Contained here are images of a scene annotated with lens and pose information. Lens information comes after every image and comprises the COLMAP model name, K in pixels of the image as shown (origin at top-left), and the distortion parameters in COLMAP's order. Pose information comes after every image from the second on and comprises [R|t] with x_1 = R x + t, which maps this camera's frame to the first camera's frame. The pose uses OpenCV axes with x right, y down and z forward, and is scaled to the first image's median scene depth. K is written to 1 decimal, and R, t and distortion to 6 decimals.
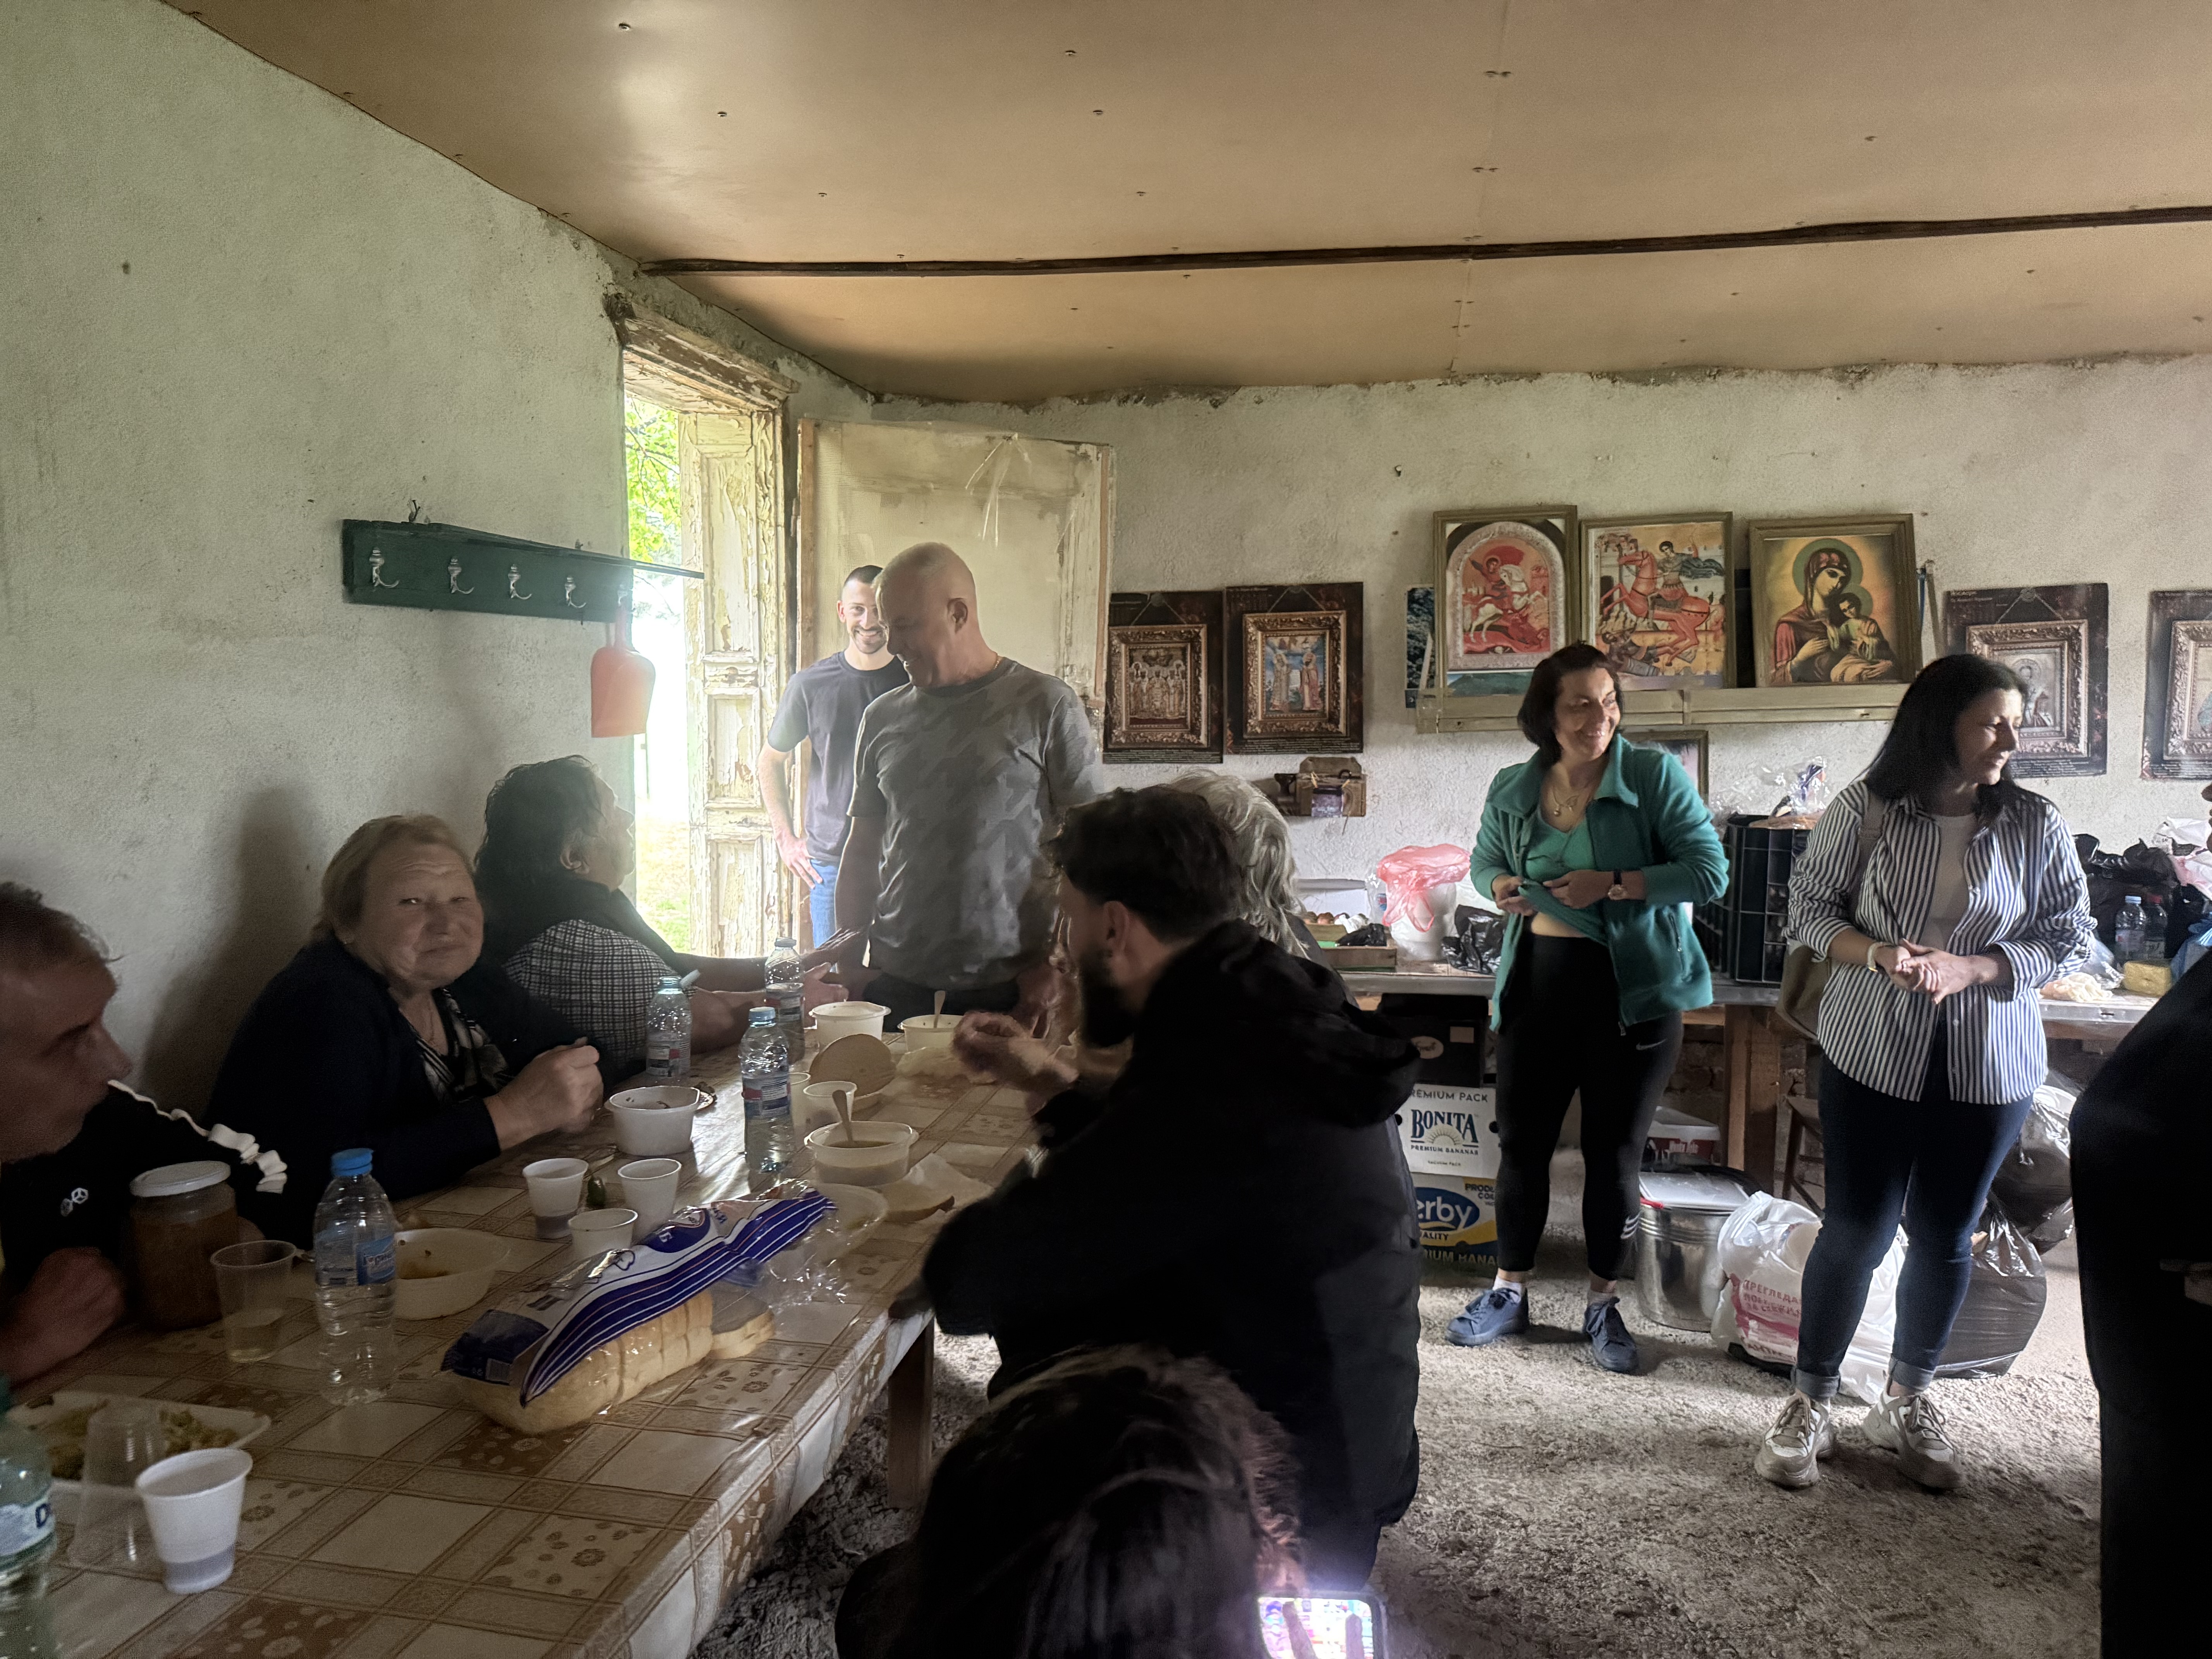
lens RADIAL K [[1562.3, 0, 1091.0], [0, 1562.3, 830.7], [0, 0, 1]] dist [0.016535, -0.031363]
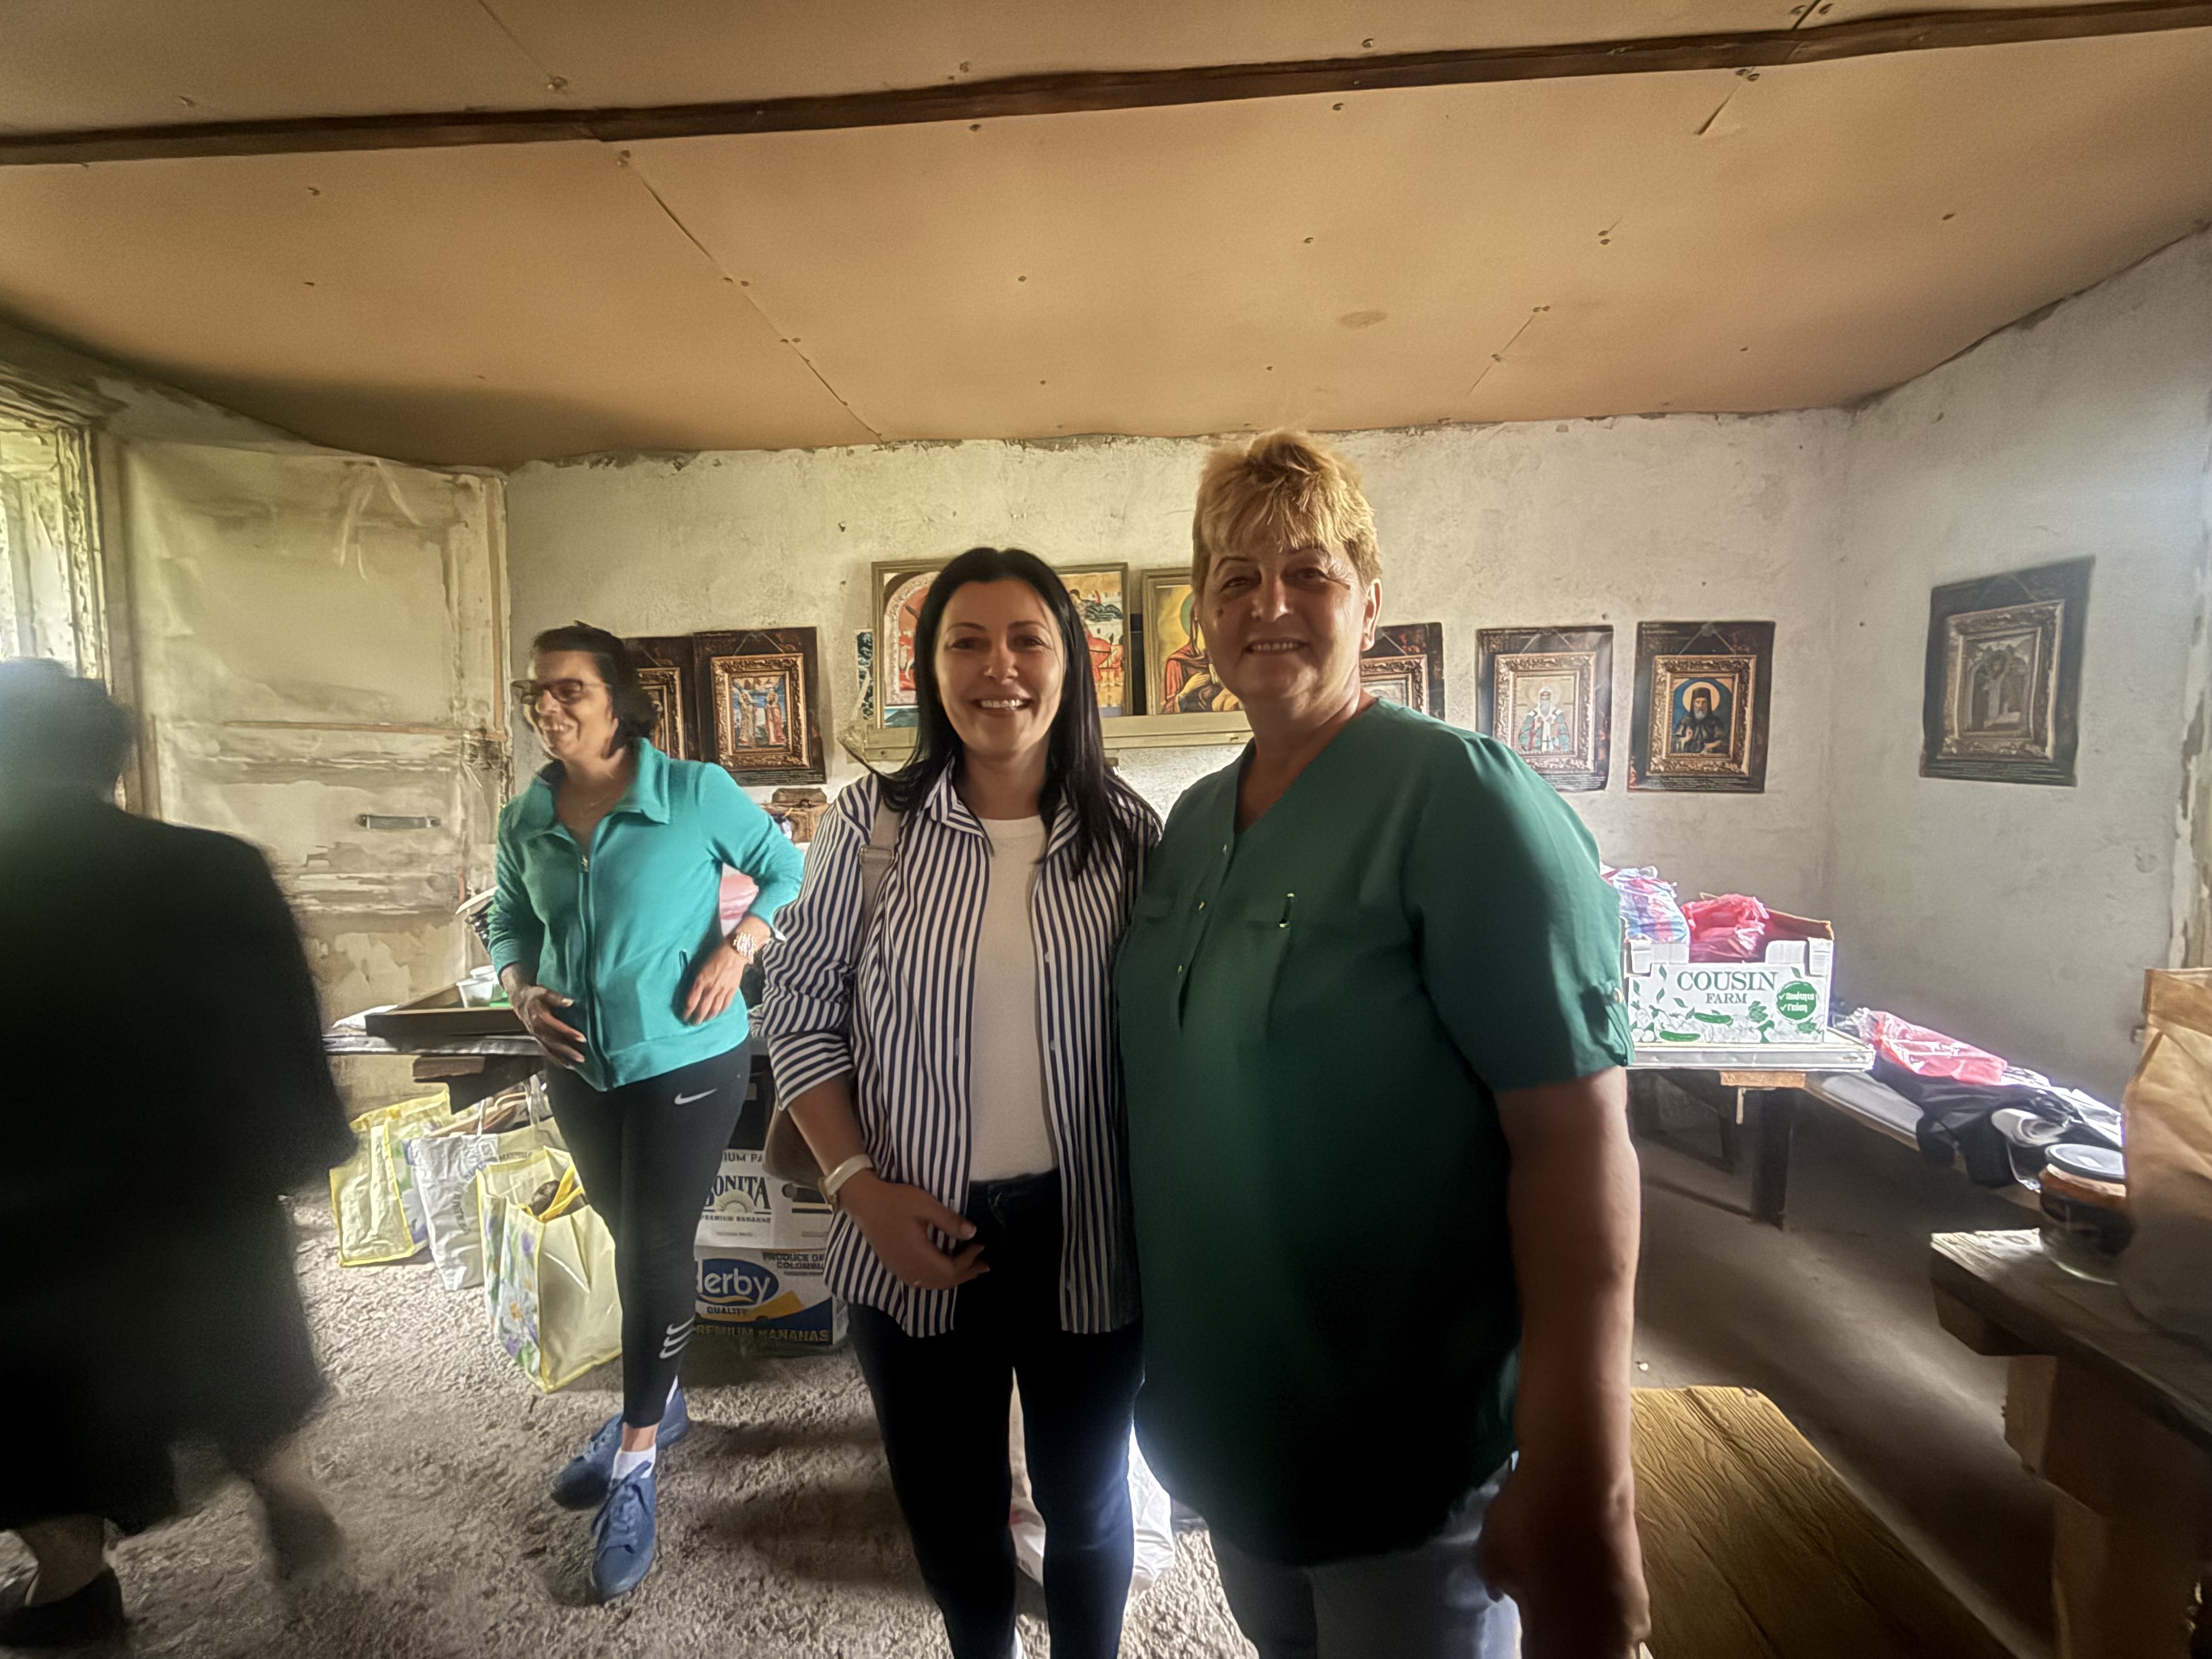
lens RADIAL K [[882.1, 0, 1096.1], [0, 882.1, 821.0], [0, 0, 1]] dist [0.008615, -0.001295]
pose [[0.991322, -0.025247, 0.129009, 0.300458], [0.027466, 0.999503, -0.015454, -0.008172], [-0.128555, 0.018863, 0.991523, 0.376675]]
